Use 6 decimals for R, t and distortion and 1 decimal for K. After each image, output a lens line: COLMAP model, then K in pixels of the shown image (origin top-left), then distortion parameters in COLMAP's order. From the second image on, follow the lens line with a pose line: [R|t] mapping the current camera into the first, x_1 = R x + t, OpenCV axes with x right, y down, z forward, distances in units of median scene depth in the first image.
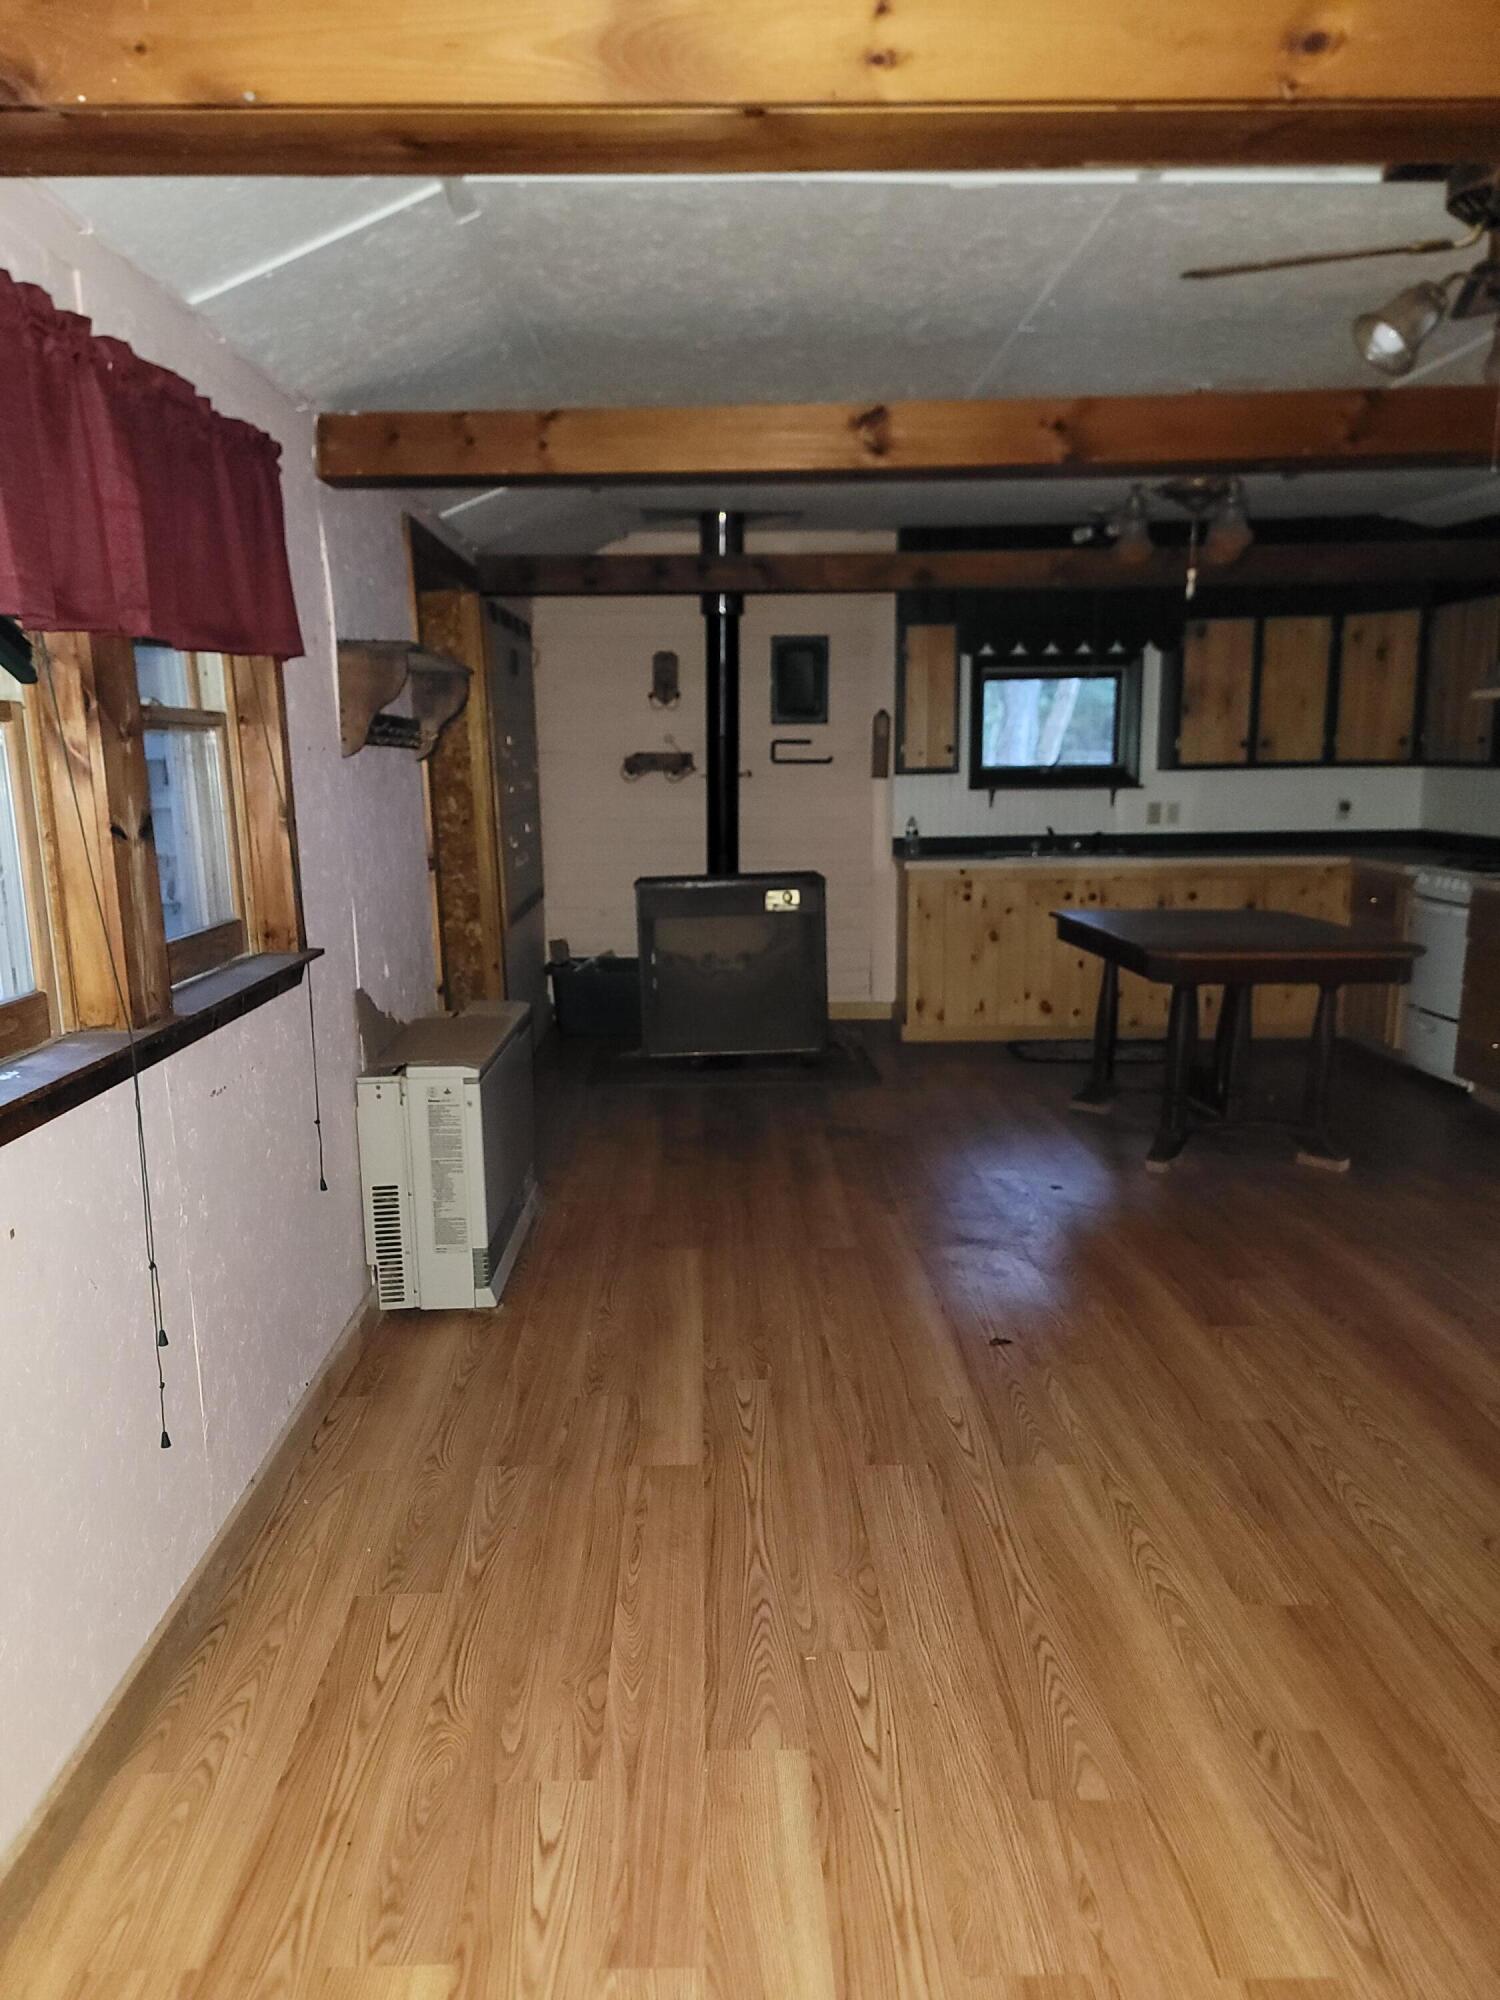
lens RADIAL K [[1411.1, 0, 695.1], [0, 1411.1, 1033.7], [0, 0, 1]] dist [0.069812, -0.054598]
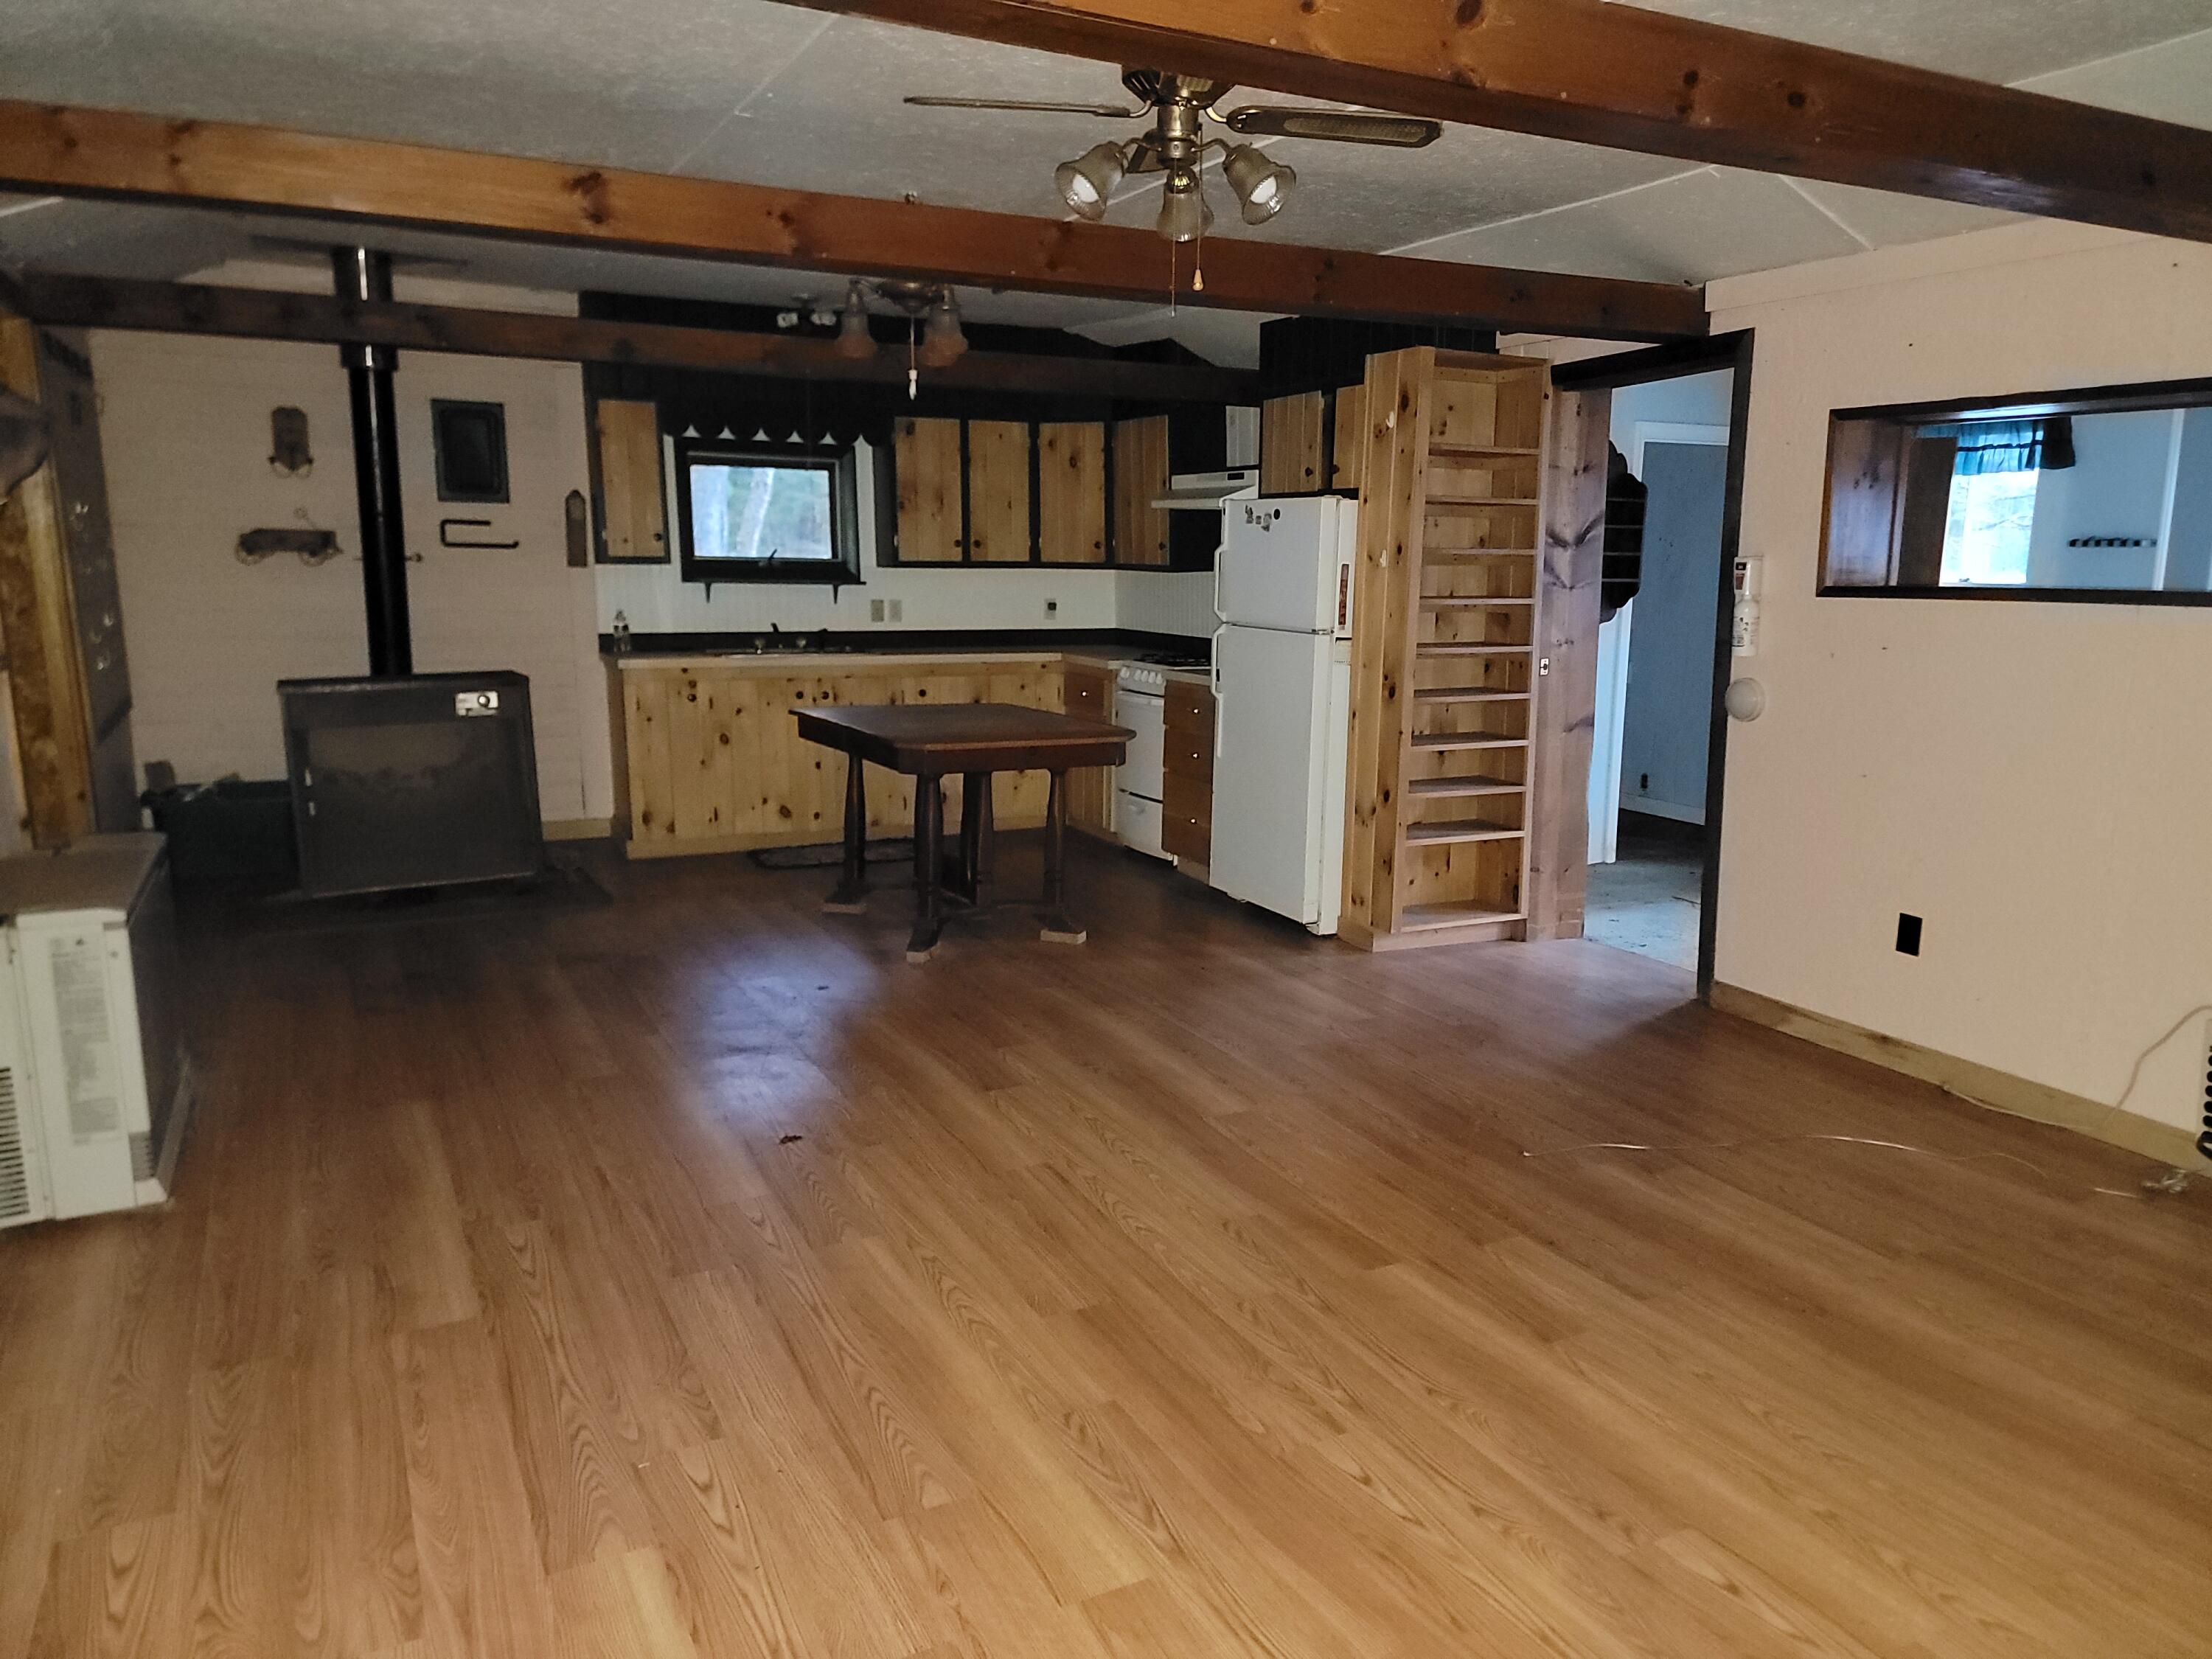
lens RADIAL K [[1560.7, 0, 1105.0], [0, 1560.7, 841.2], [0, 0, 1]] dist [0.069812, -0.054598]
pose [[0.893308, -0.060400, 0.445369, -0.054560], [0.064726, 0.997888, 0.005505, 0.016656], [-0.444760, 0.023910, 0.895330, -0.067314]]
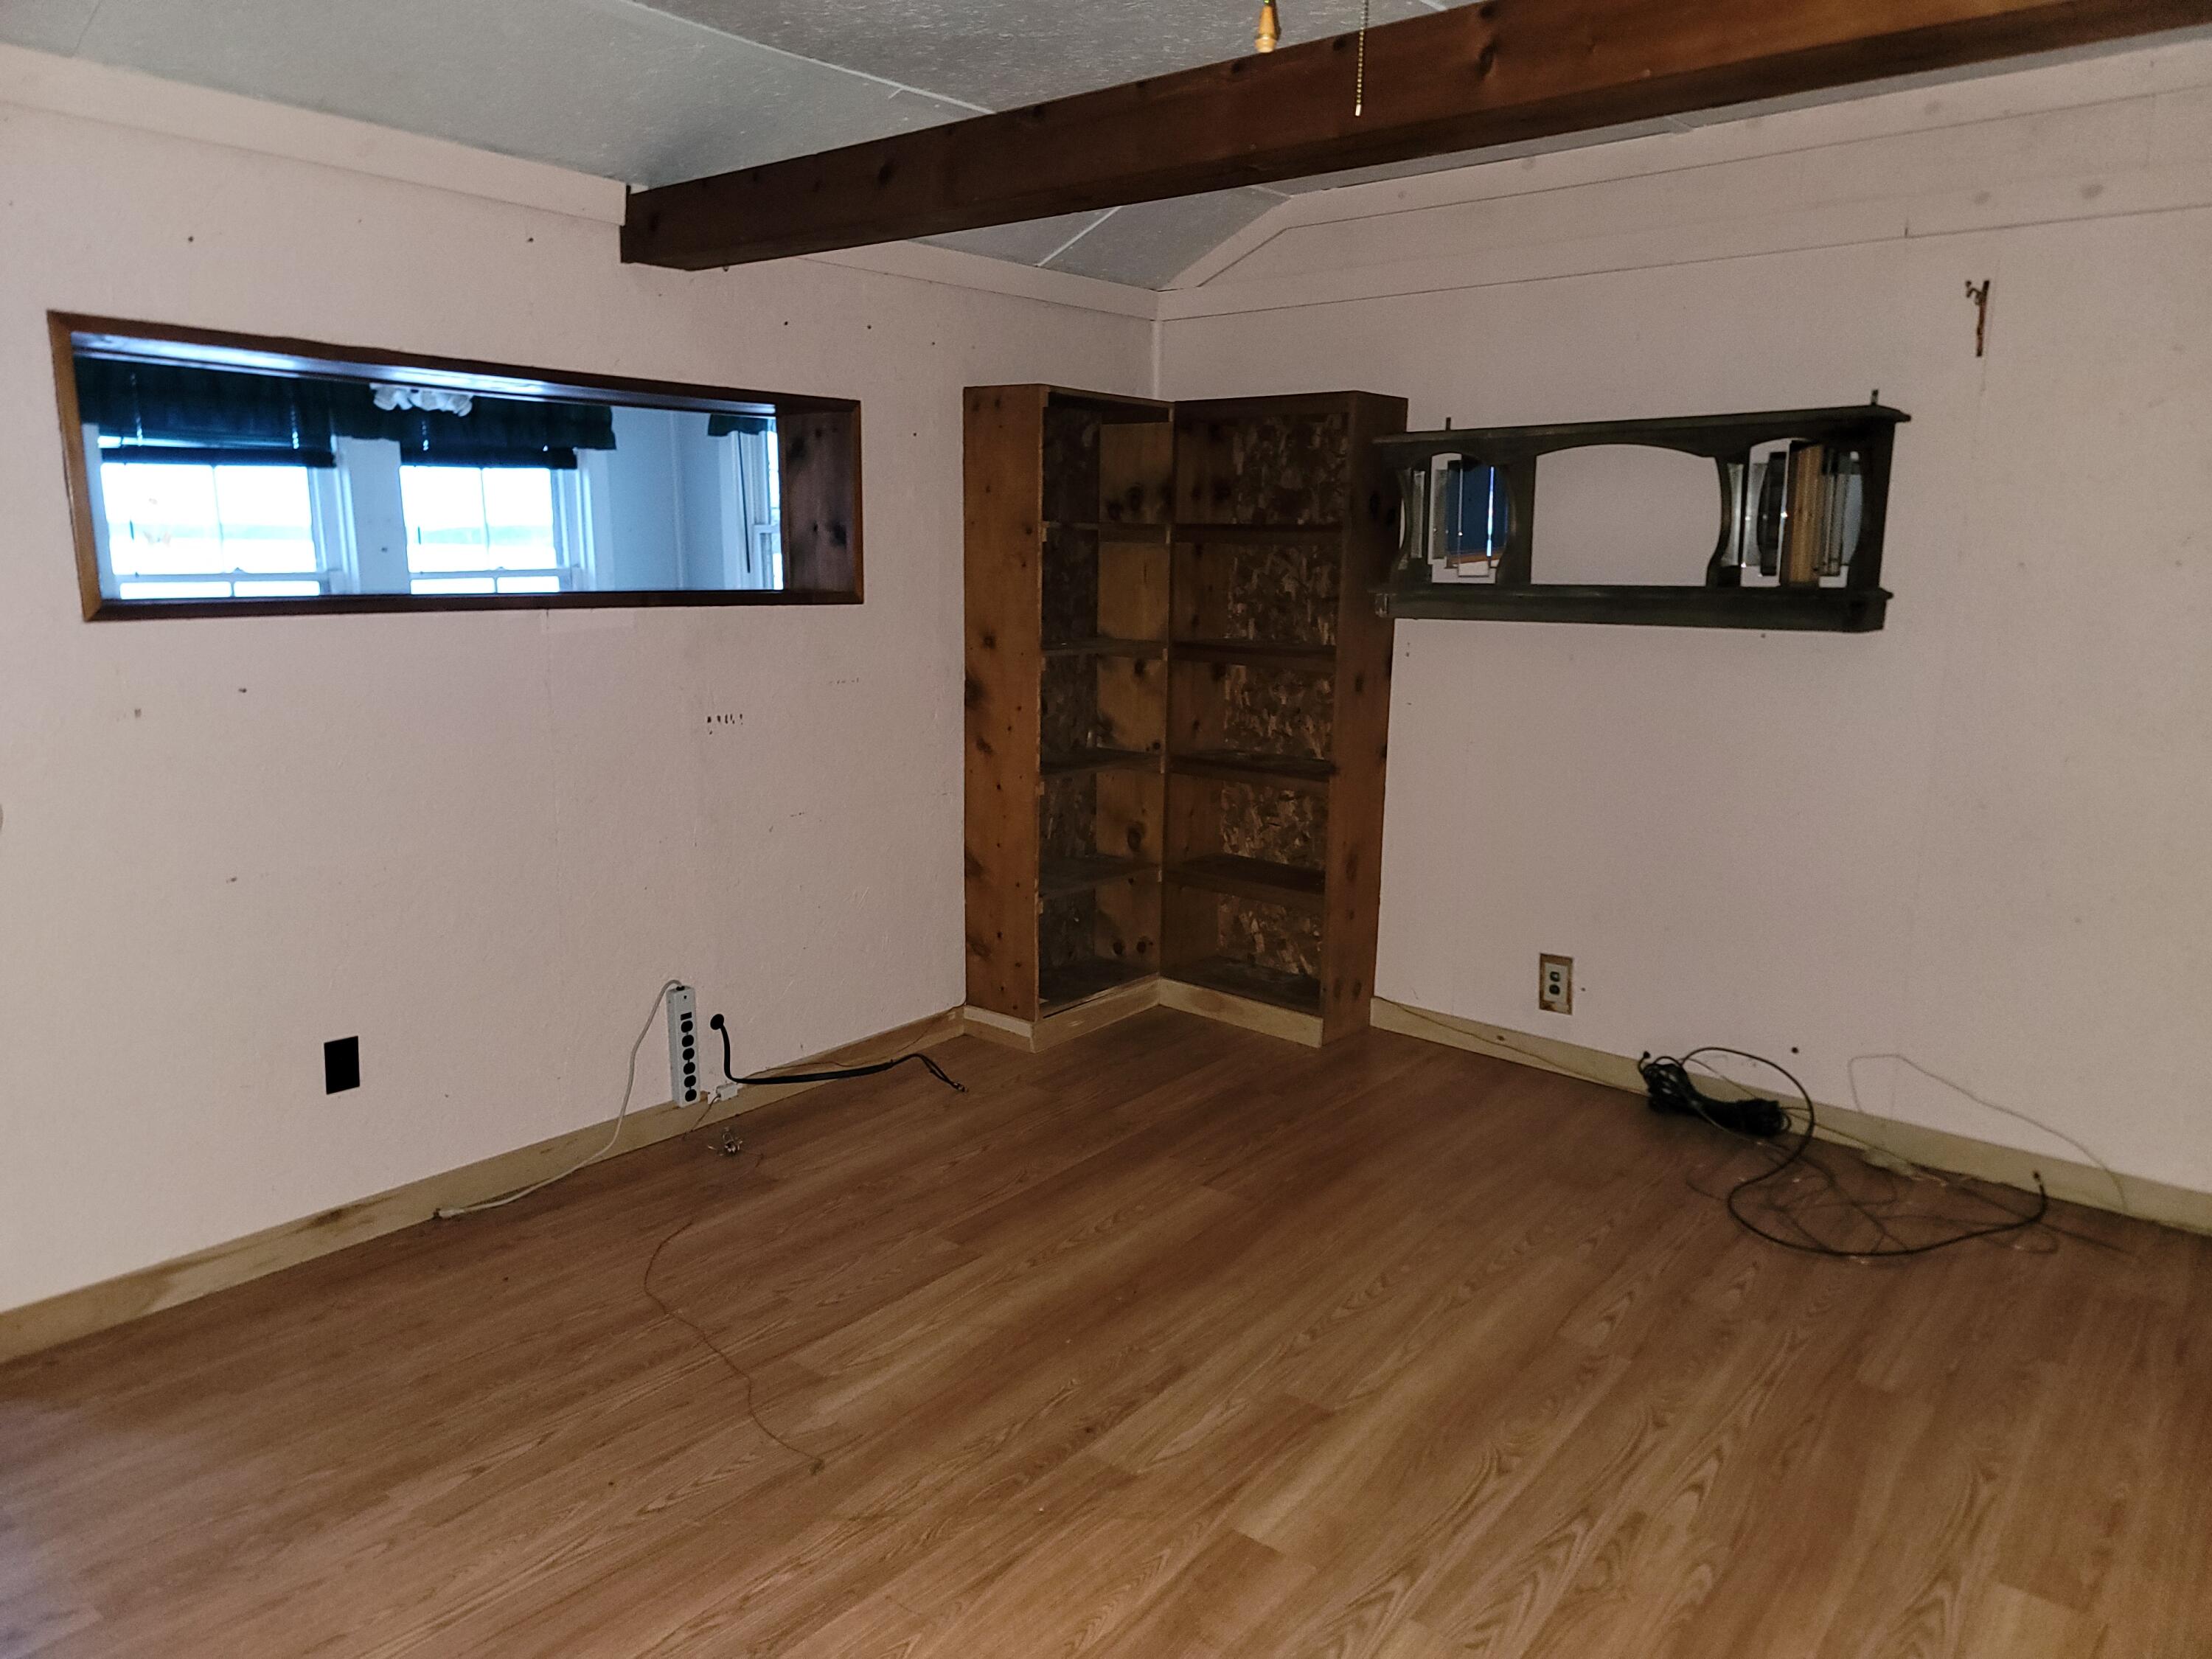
lens RADIAL K [[1560.7, 0, 1114.2], [0, 1560.7, 830.8], [0, 0, 1]] dist [0.069812, -0.054598]
pose [[-0.793495, -0.102372, 0.599905, 0.127418], [0.117751, 0.941296, 0.316379, -0.194574], [-0.597077, 0.321685, -0.734859, 0.955810]]
